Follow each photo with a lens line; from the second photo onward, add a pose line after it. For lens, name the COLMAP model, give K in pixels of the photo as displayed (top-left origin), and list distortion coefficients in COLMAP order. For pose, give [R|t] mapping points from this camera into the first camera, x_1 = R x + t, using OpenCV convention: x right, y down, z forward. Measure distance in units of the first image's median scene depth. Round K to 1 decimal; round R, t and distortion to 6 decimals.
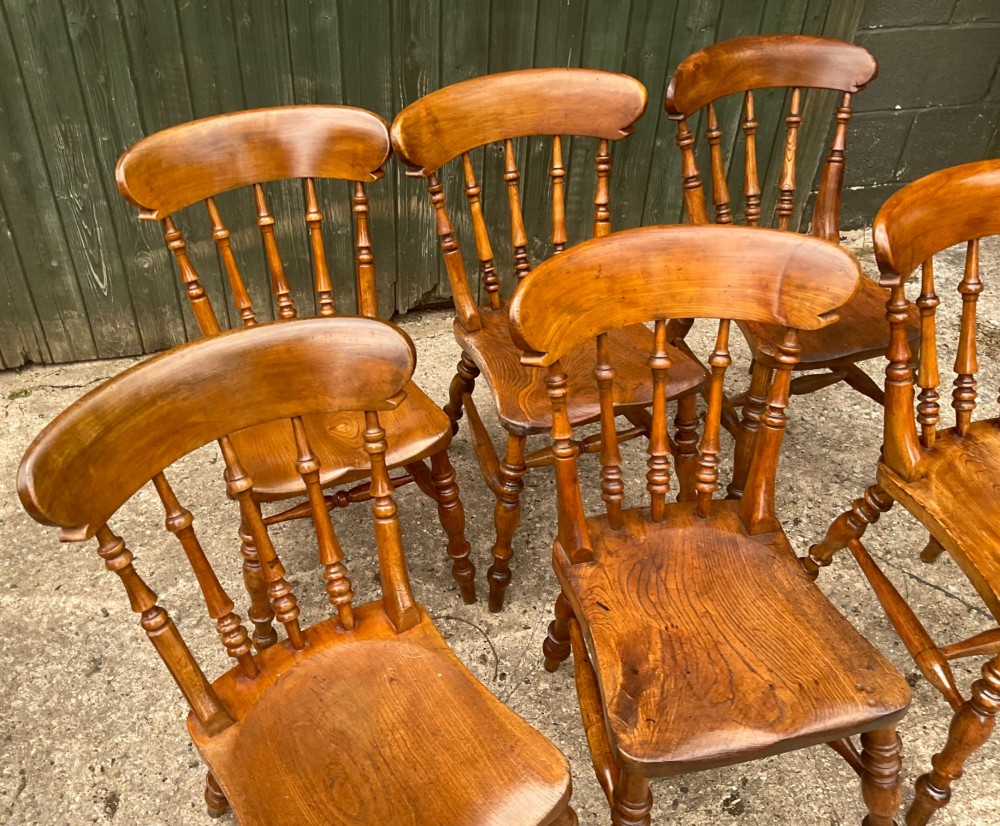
lens RADIAL K [[903.8, 0, 445.9], [0, 903.8, 418.4], [0, 0, 1]] dist [0.047973, -0.072208]
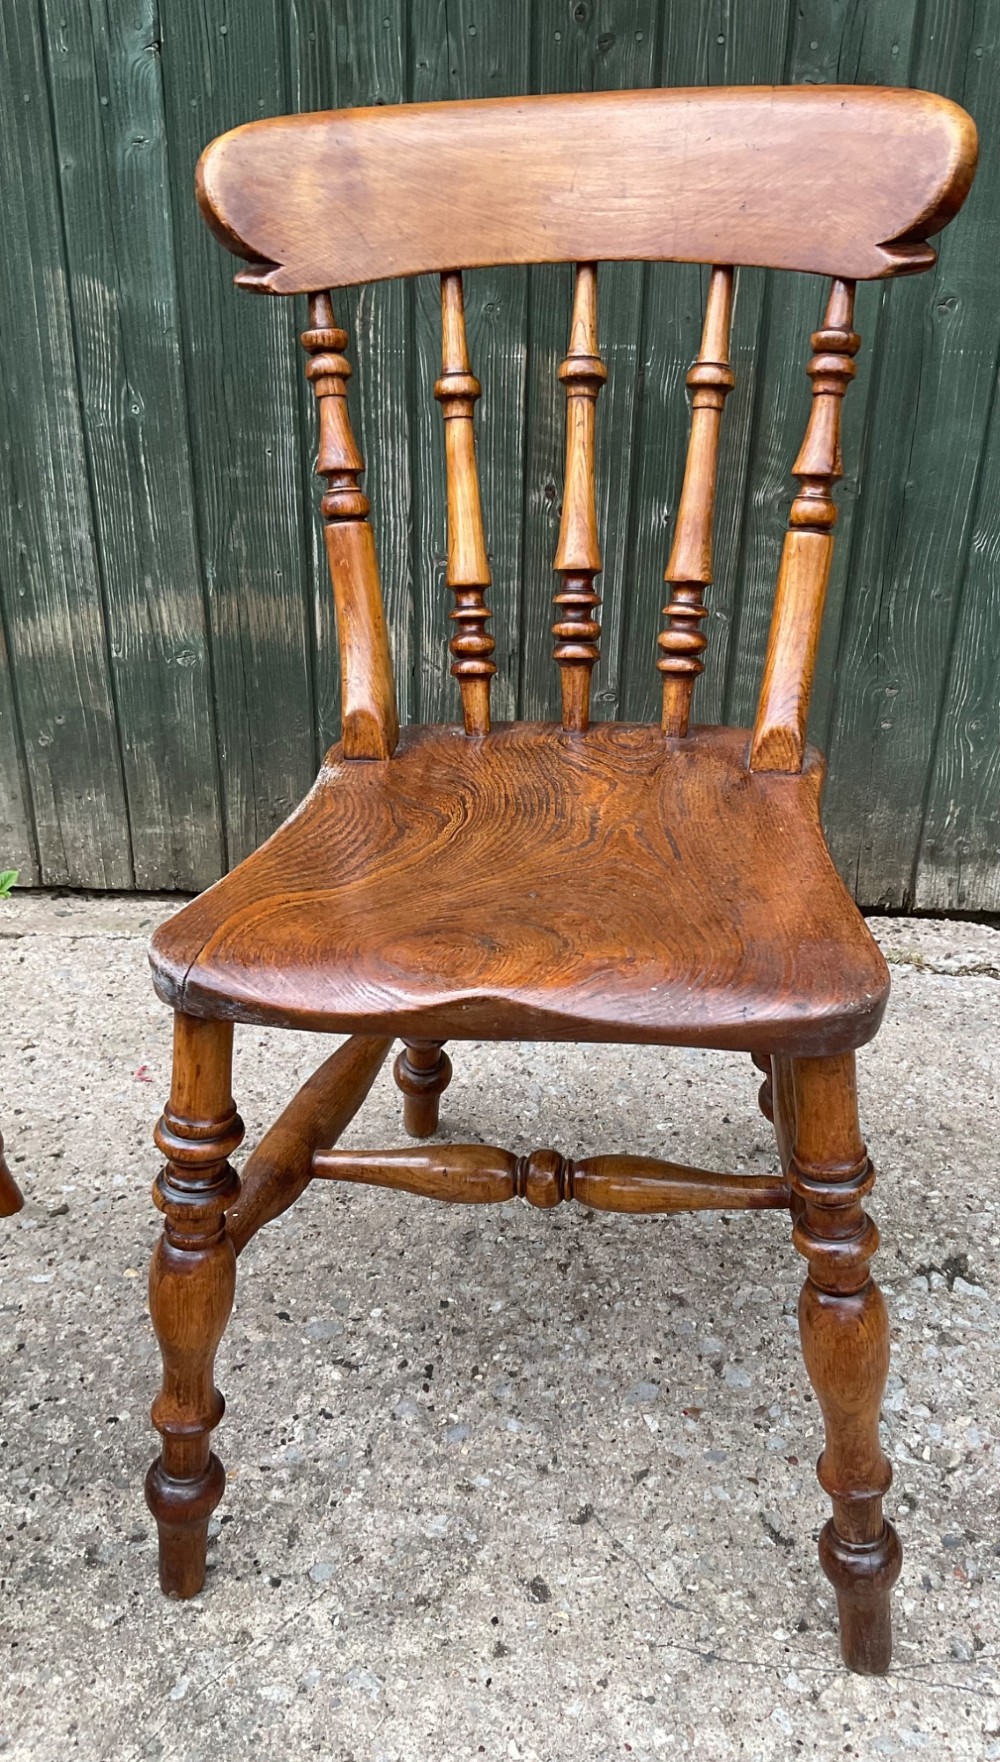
lens RADIAL K [[1455.1, 0, 530.6], [0, 1455.1, 873.8], [0, 0, 1]] dist [0.052852, -0.120861]
pose [[0.954690, 0.143694, -0.260613, 0.312754], [-0.196885, 0.961638, -0.191021, -0.010307], [0.223167, 0.233676, 0.946357, 0.527483]]
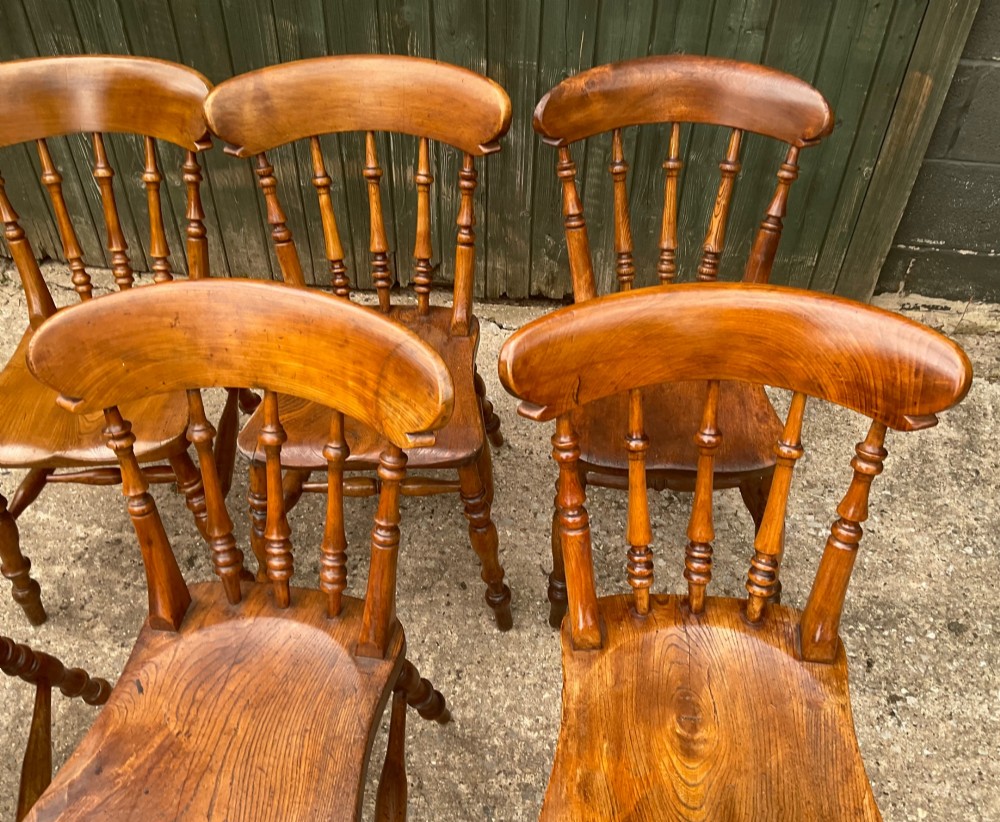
lens RADIAL K [[903.8, 0, 531.5], [0, 903.8, 418.5], [0, 0, 1]] dist [0.047973, -0.072208]
pose [[0.942364, 0.246593, -0.226144, 0.460933], [-0.228796, 0.968093, 0.102219, -0.155593], [0.244135, -0.044587, 0.968716, 0.162949]]
